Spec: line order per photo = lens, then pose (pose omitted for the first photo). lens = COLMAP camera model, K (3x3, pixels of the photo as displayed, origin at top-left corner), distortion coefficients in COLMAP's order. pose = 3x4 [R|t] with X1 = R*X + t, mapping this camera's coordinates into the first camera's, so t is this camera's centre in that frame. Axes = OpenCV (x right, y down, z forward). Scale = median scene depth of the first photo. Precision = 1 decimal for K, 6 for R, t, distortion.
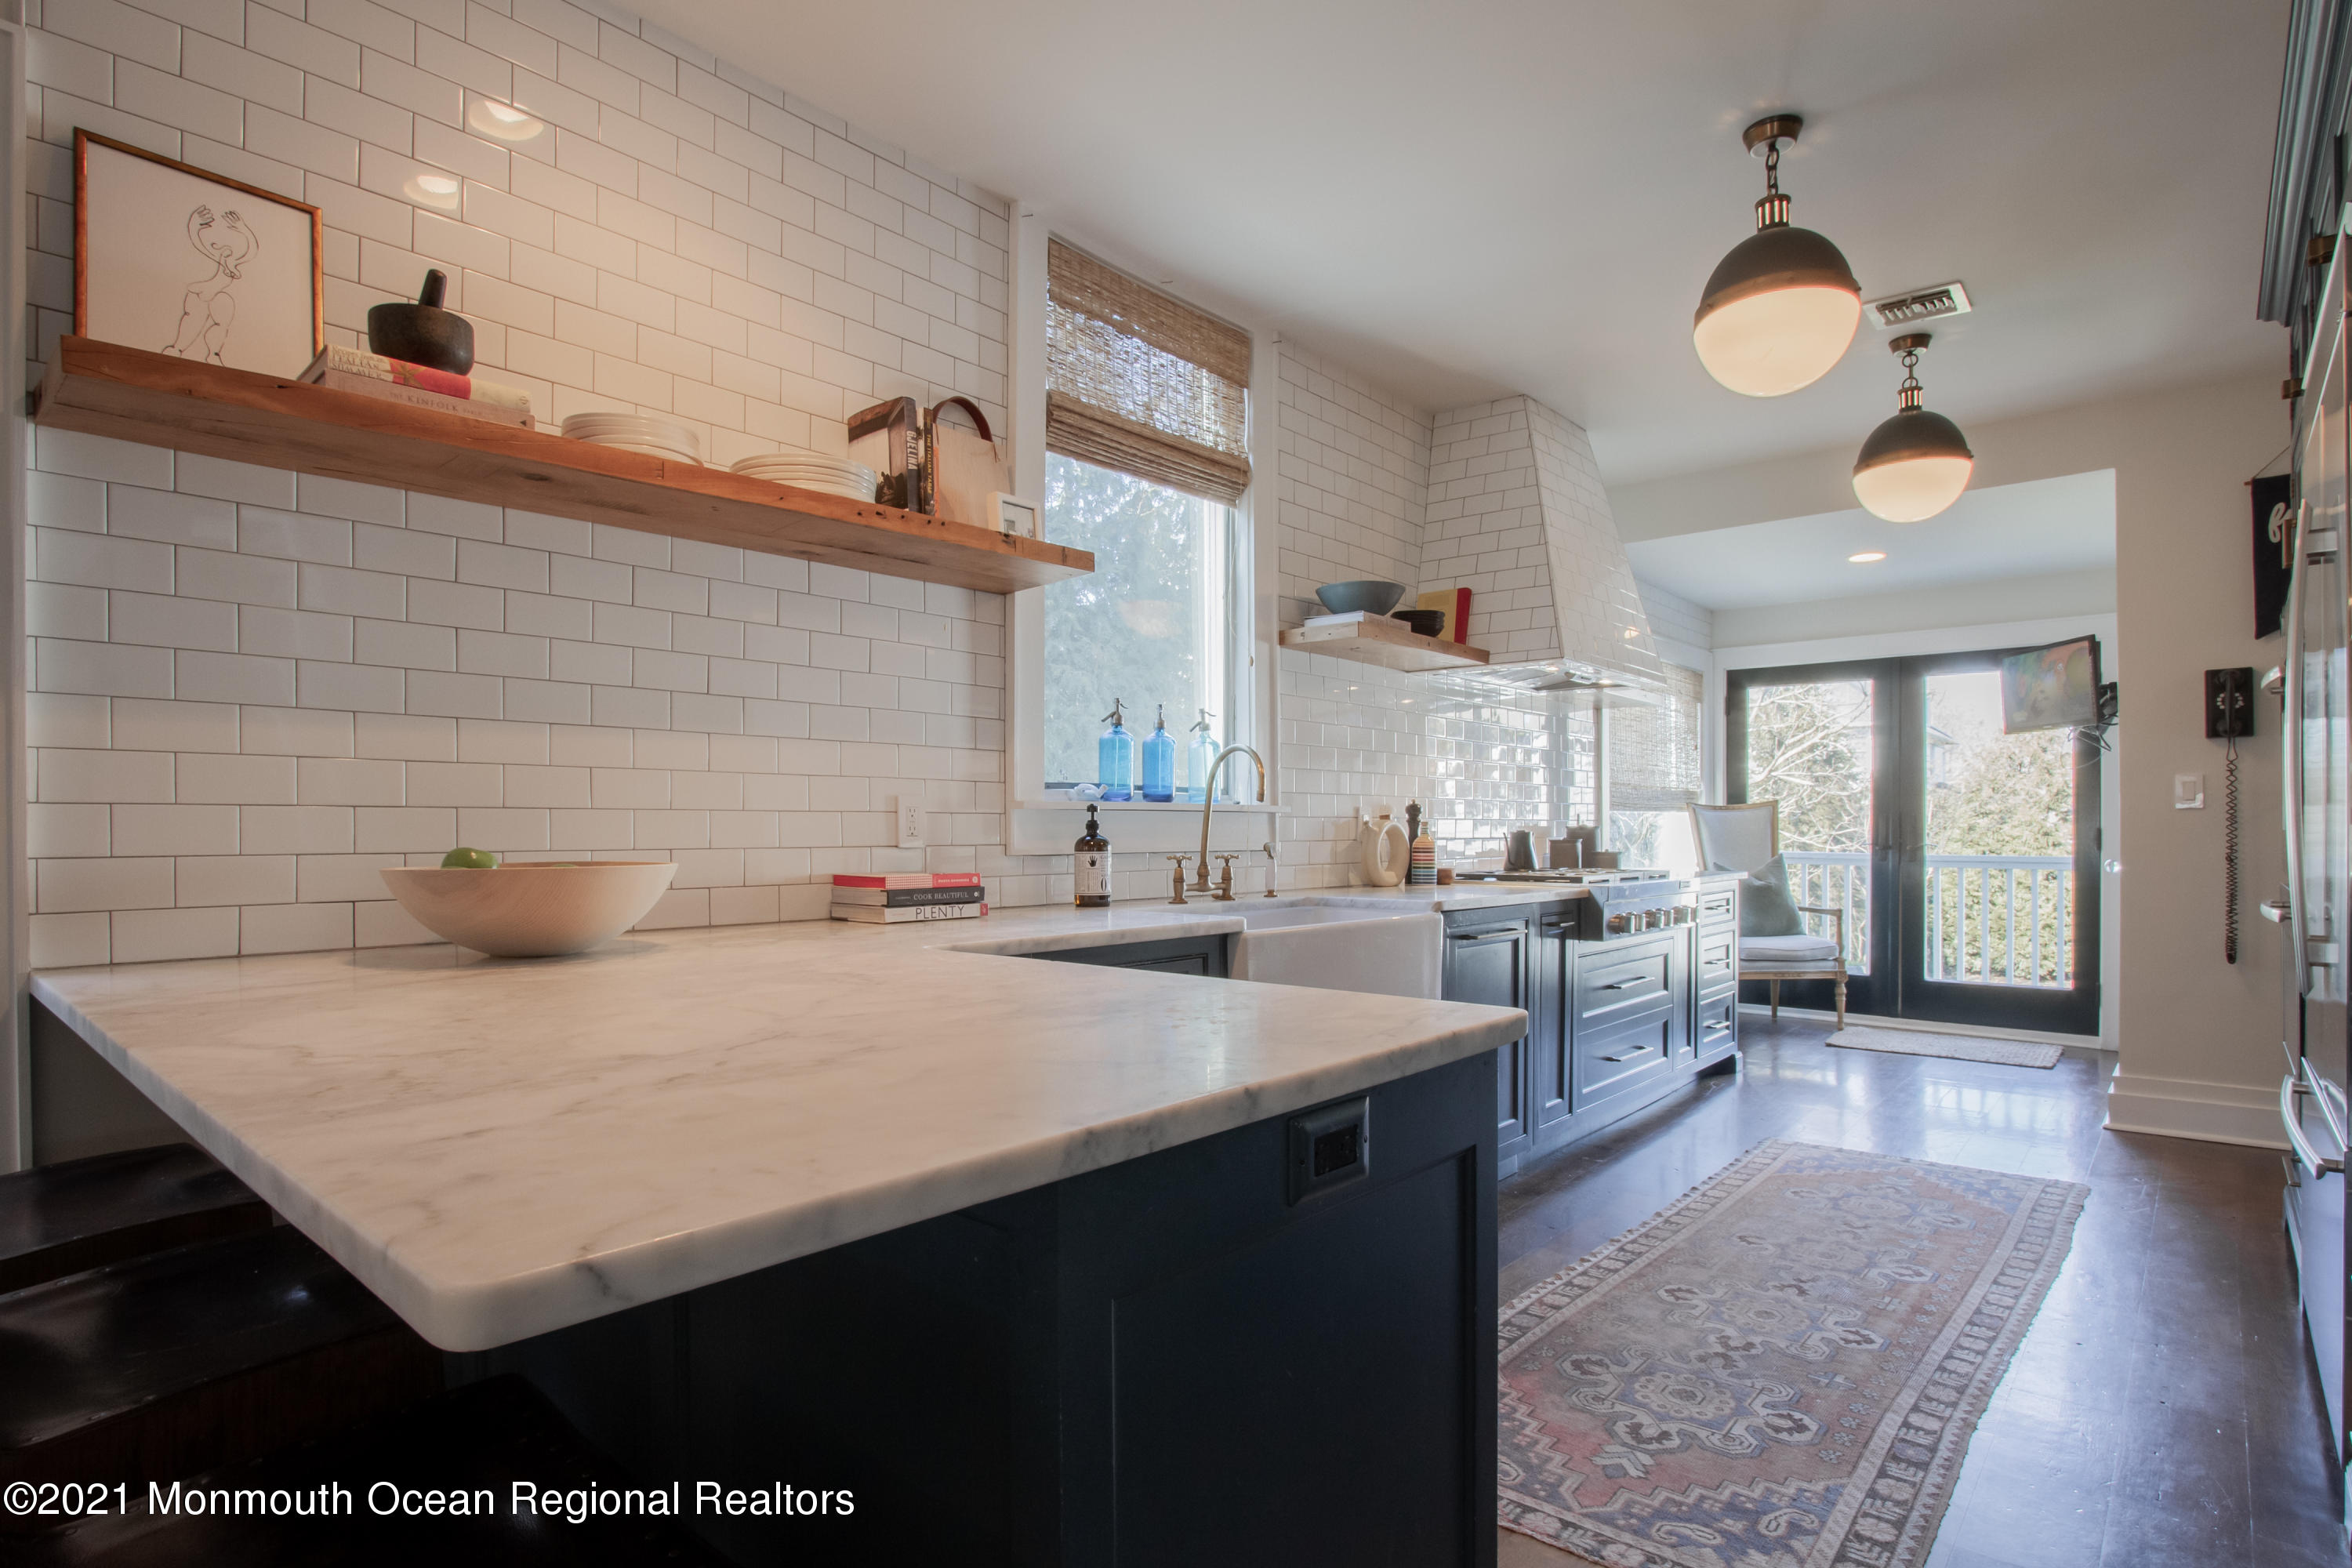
lens RADIAL K [[1187.2, 0, 1185.7], [0, 1187.2, 835.5], [0, 0, 1]] dist [-0.012413, -0.002456]
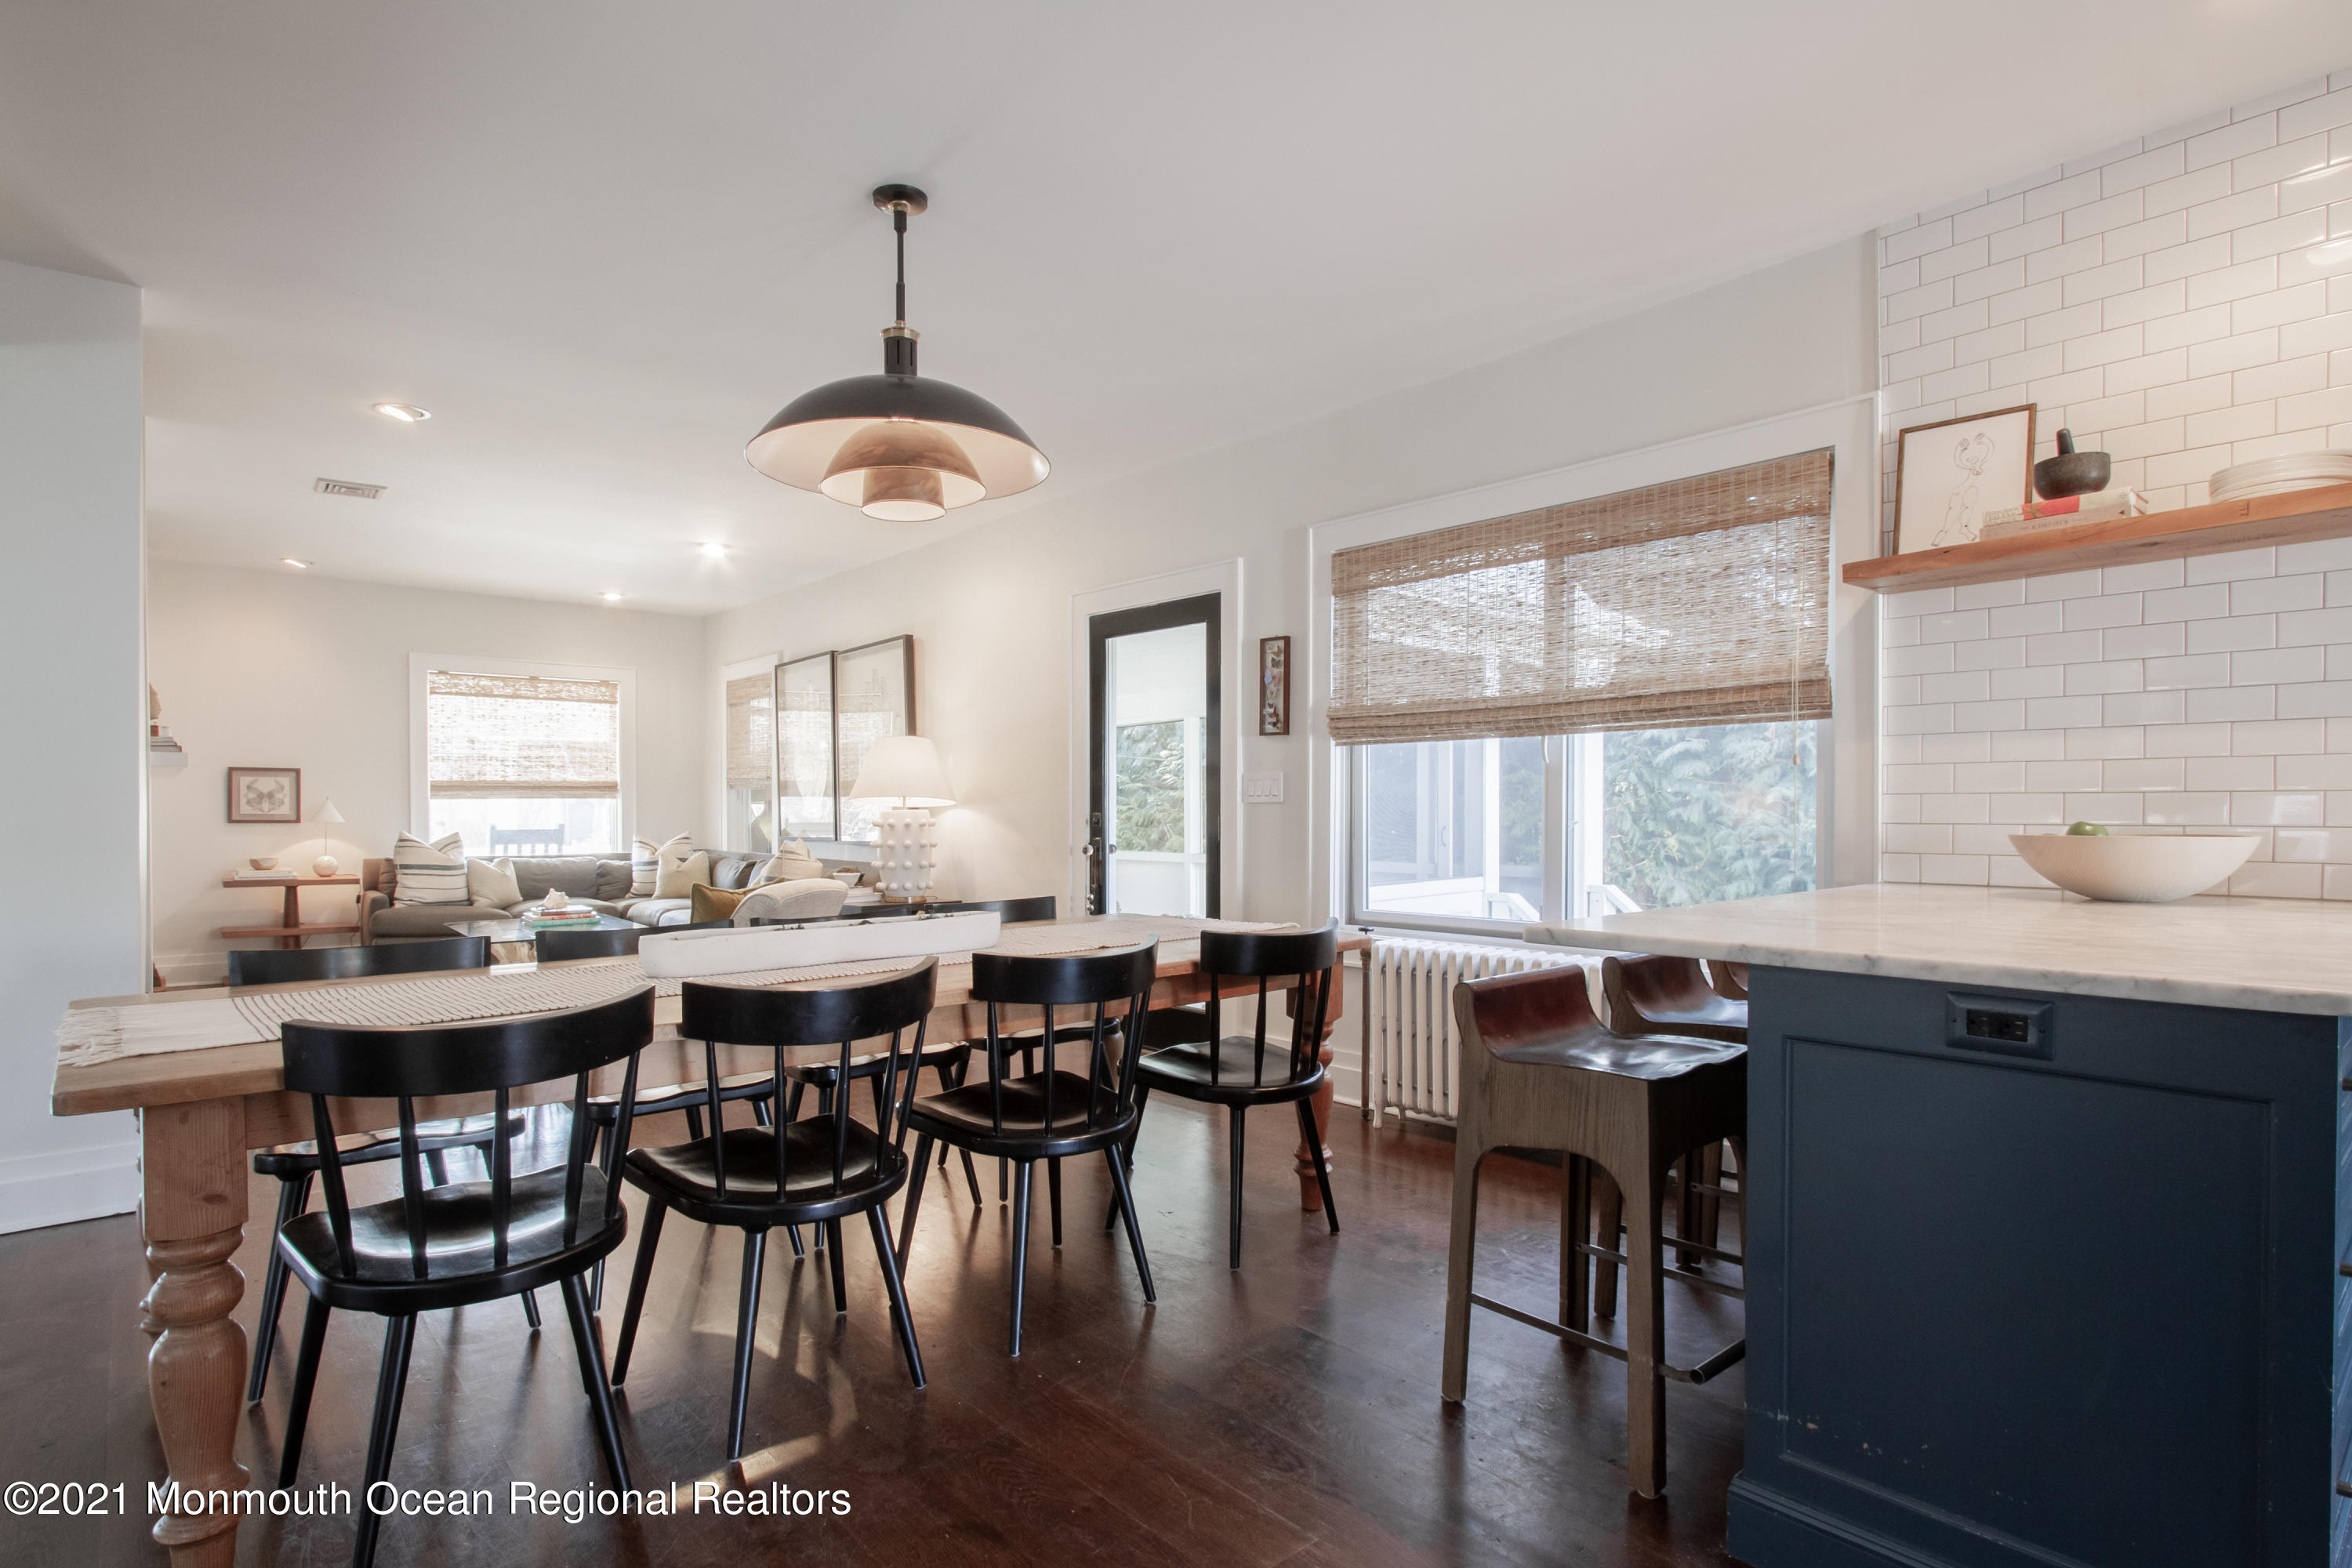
lens RADIAL K [[1187.2, 0, 1139.5], [0, 1187.2, 821.0], [0, 0, 1]] dist [-0.012413, -0.002456]
pose [[-0.148811, 0.013378, -0.988775, 0.580948], [-0.003469, 0.999895, 0.014051, -0.004254], [0.988860, 0.005521, -0.148749, 0.045863]]
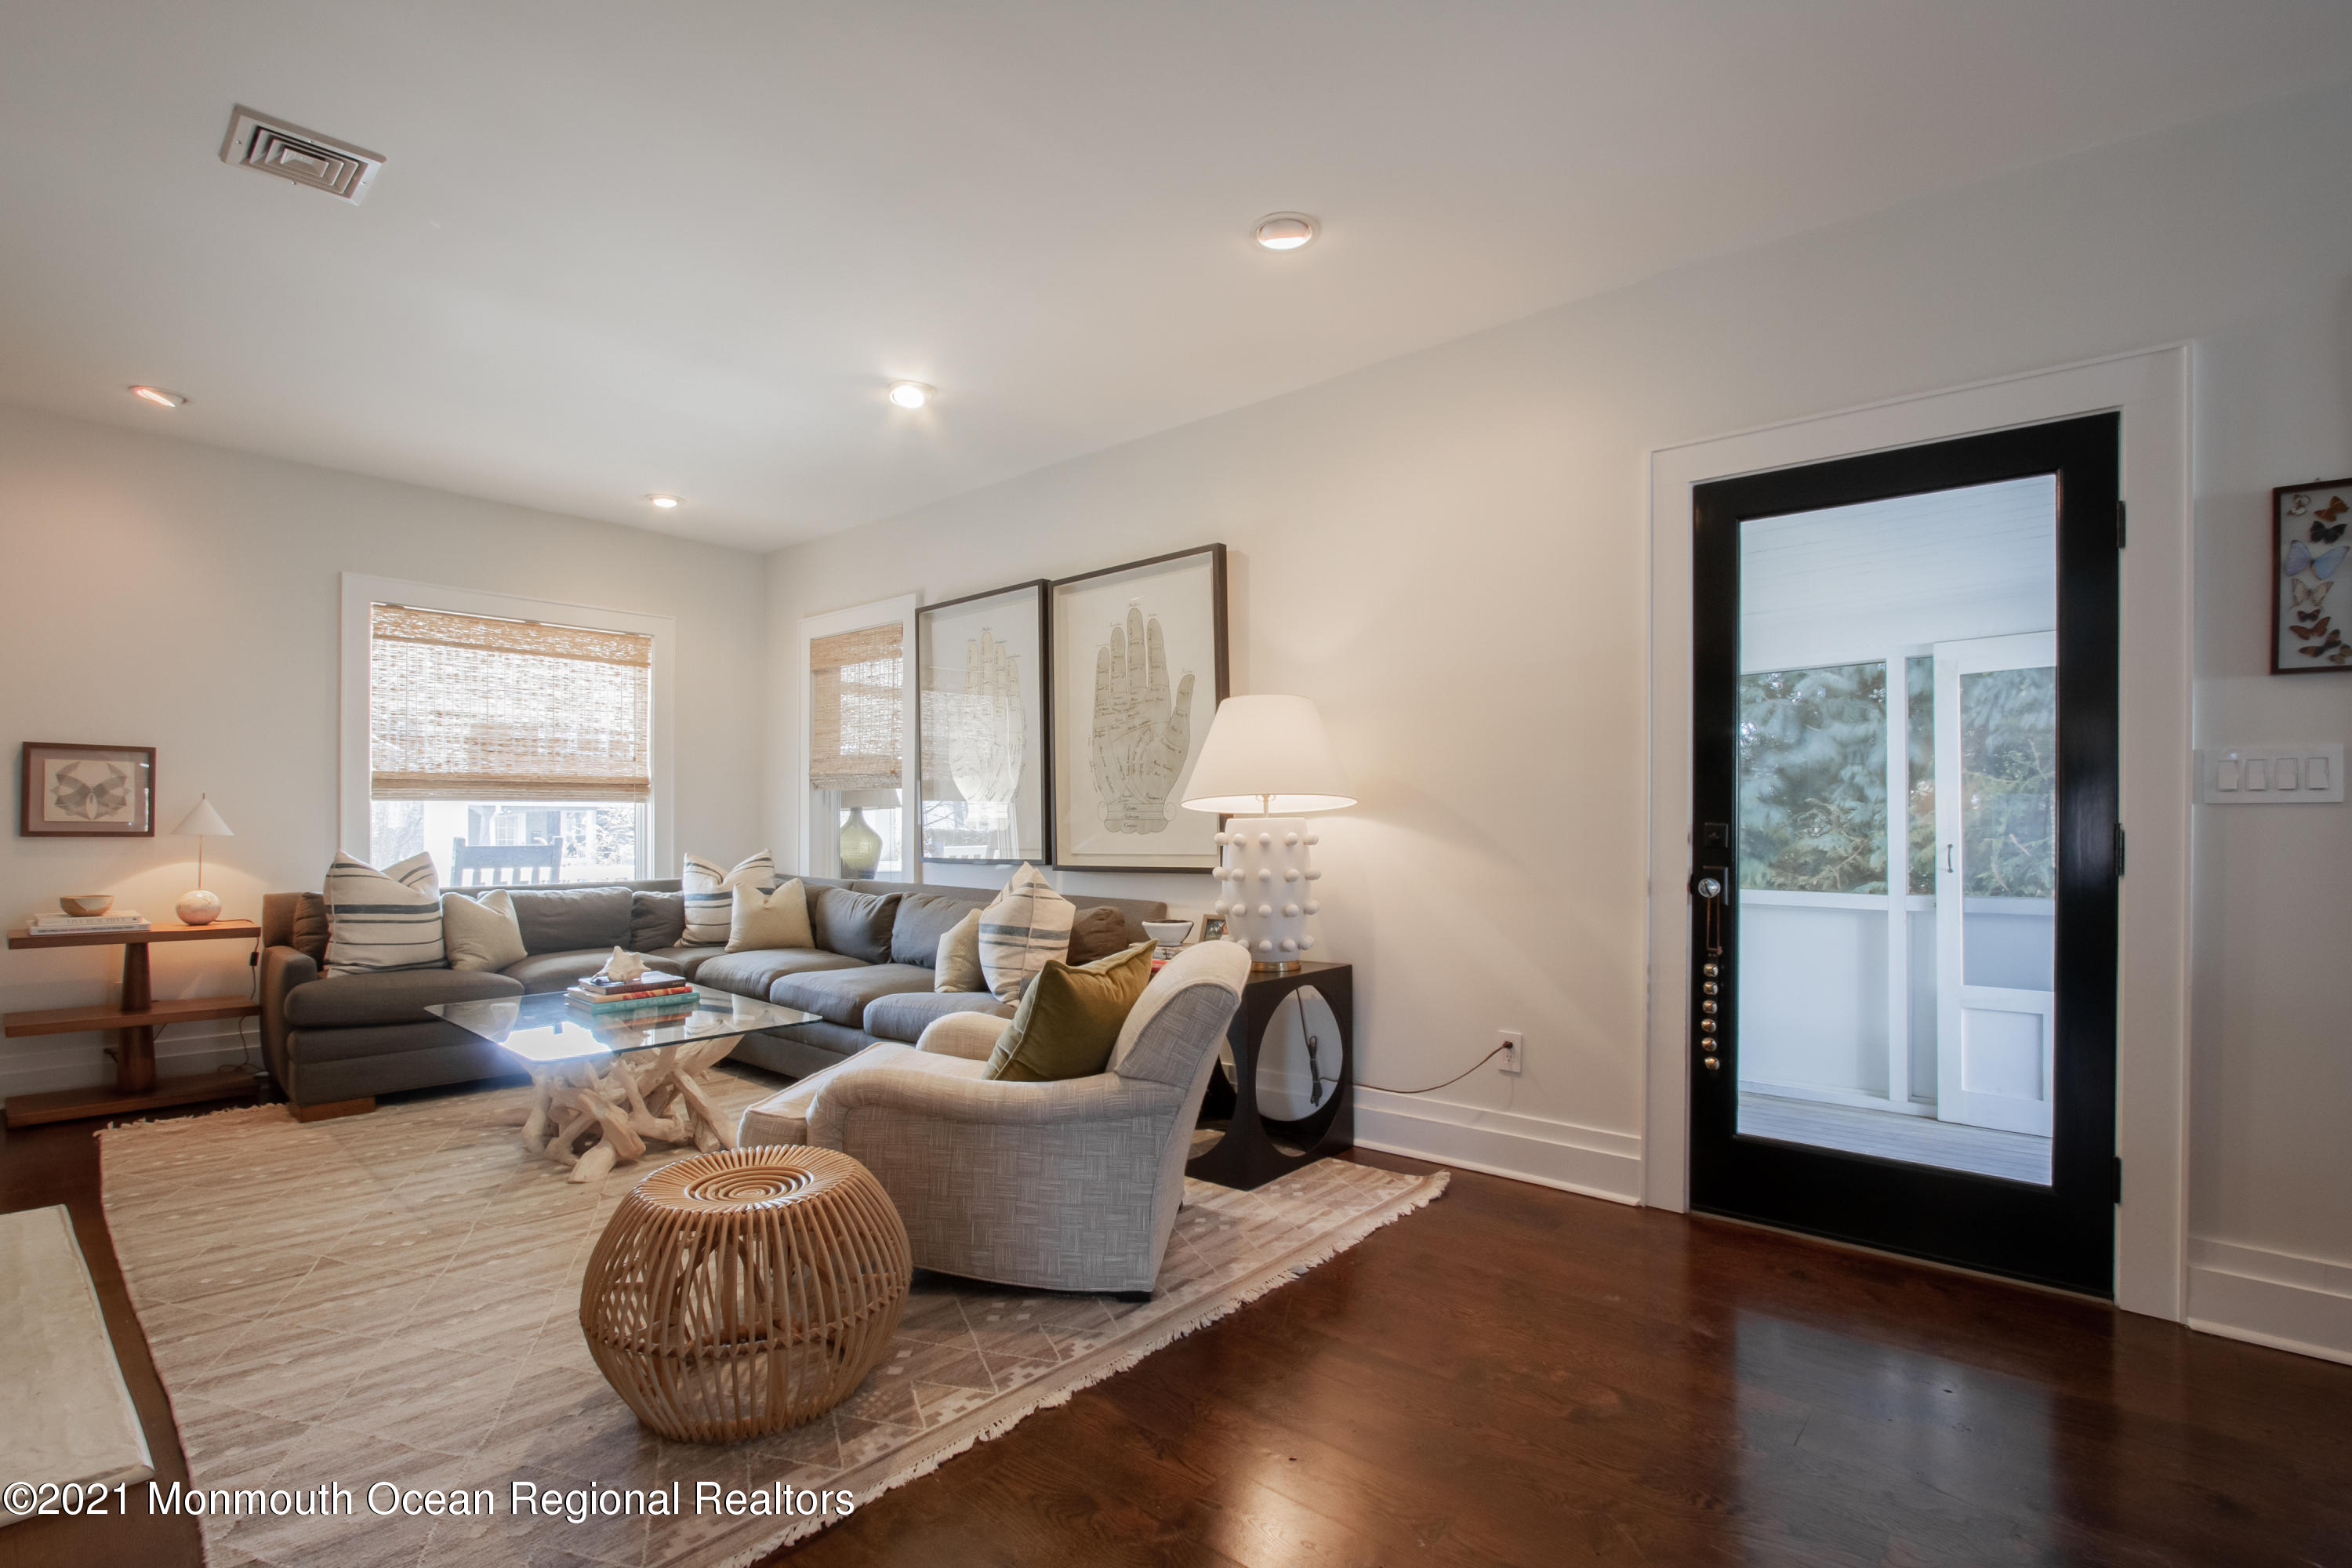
lens RADIAL K [[1098.9, 0, 1141.2], [0, 1098.9, 814.8], [0, 0, 1]] dist [-0.023104, 0.003490]
pose [[-0.011624, -0.003400, -0.999927, -0.250963], [-0.006715, 0.999972, -0.003322, 0.009097], [0.999910, 0.006676, -0.011646, -0.800511]]
